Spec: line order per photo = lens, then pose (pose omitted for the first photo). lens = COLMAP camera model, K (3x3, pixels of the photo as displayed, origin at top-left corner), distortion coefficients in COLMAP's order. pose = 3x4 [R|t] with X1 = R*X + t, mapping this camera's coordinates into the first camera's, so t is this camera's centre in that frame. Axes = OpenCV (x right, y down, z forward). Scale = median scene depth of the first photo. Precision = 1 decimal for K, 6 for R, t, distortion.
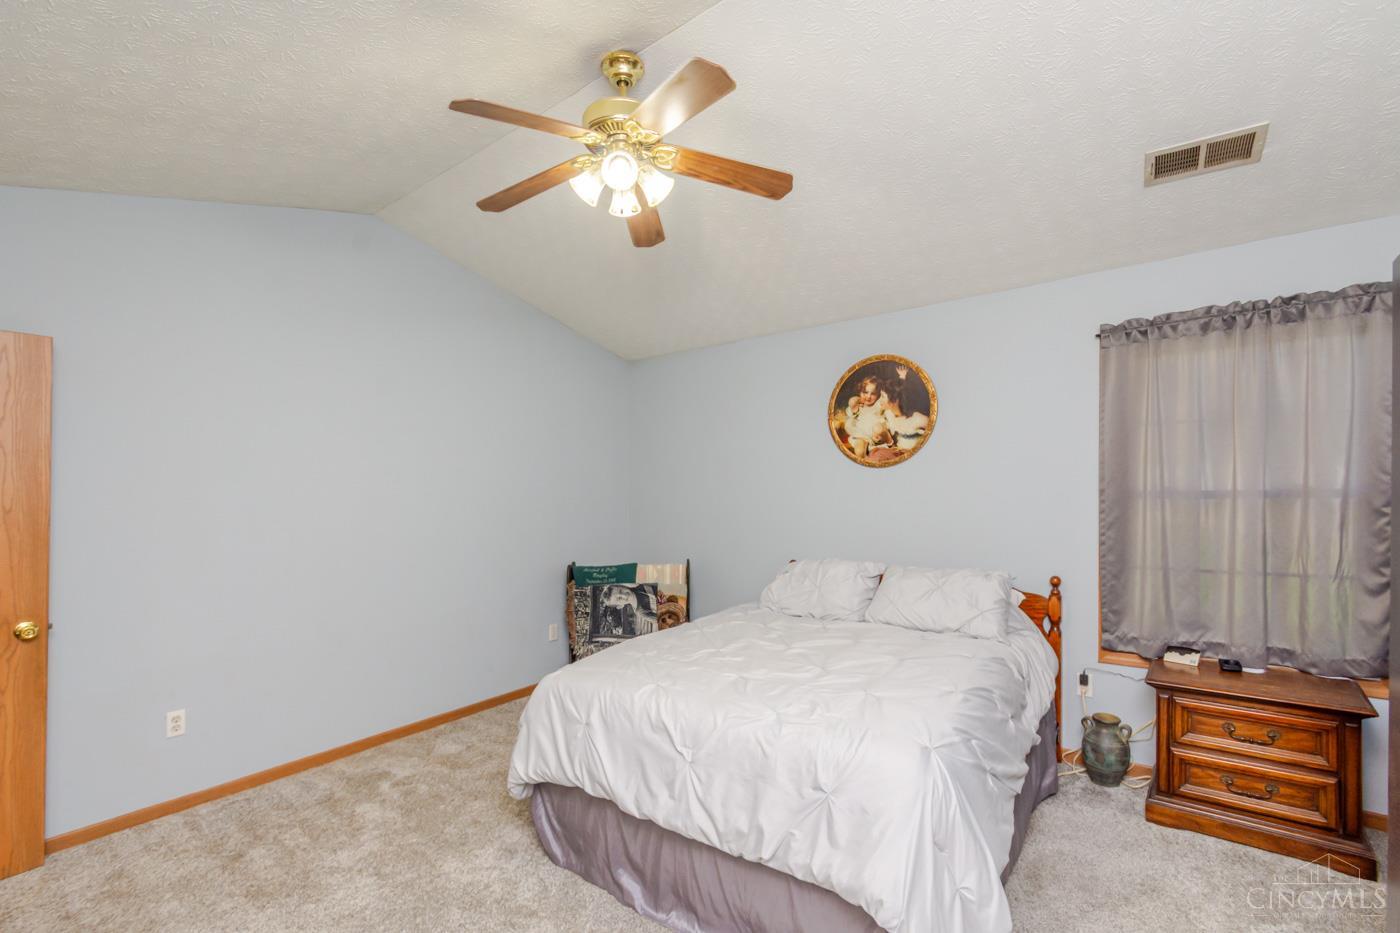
lens RADIAL K [[645.0, 0, 705.7], [0, 645.0, 465.1], [0, 0, 1]] dist [-0.002258, -0.000687]
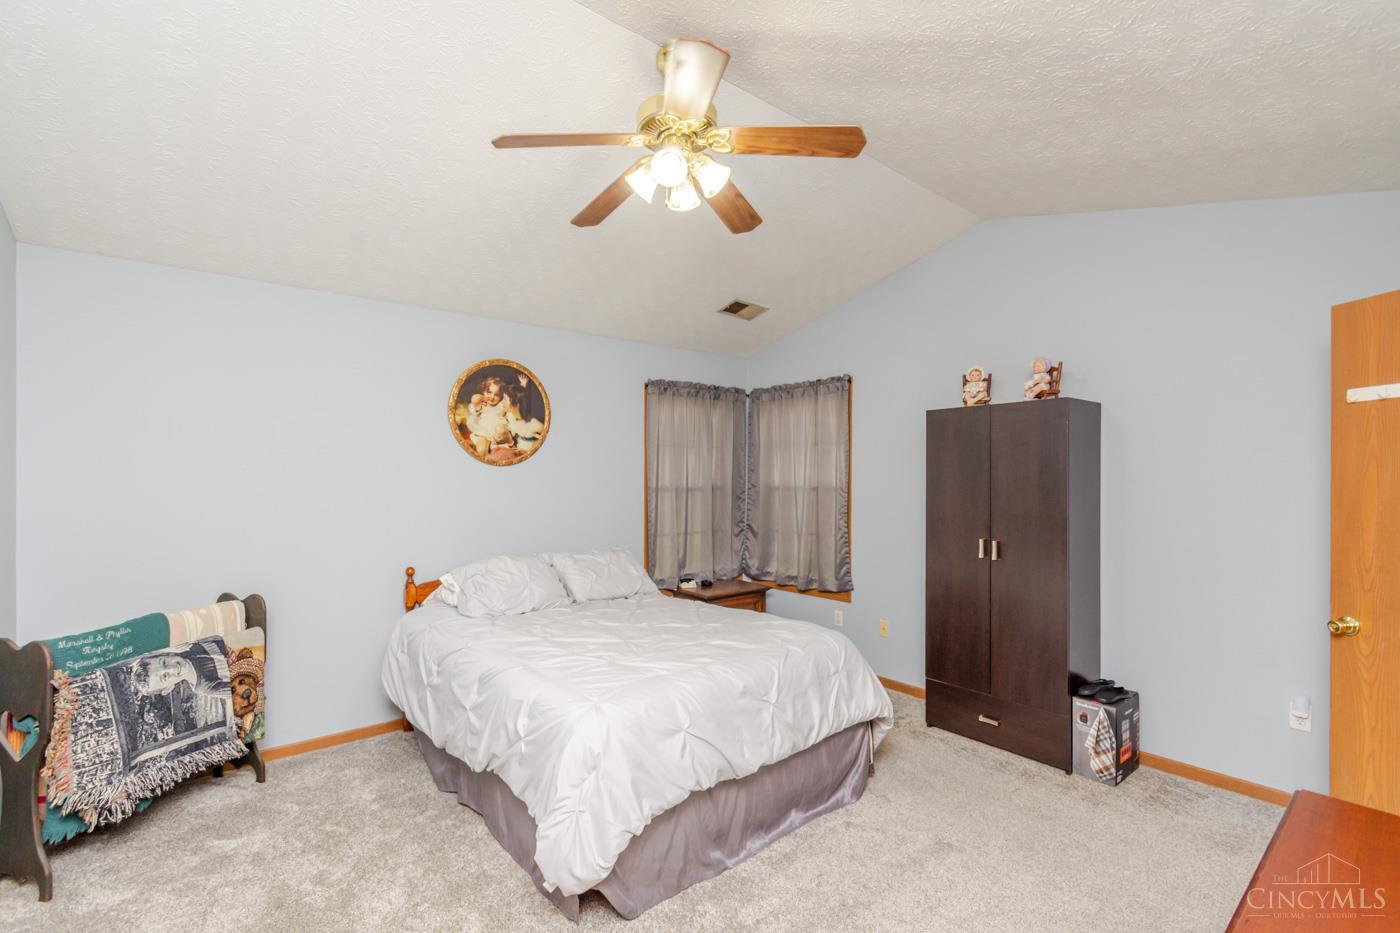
lens RADIAL K [[622.8, 0, 680.2], [0, 622.8, 466.7], [0, 0, 1]] dist [-0.000488, -0.000070]
pose [[0.211341, 0.035670, 0.976761, -0.651087], [-0.031258, 0.999069, -0.029722, 0.025741], [-0.976912, -0.024250, 0.212260, 0.490615]]
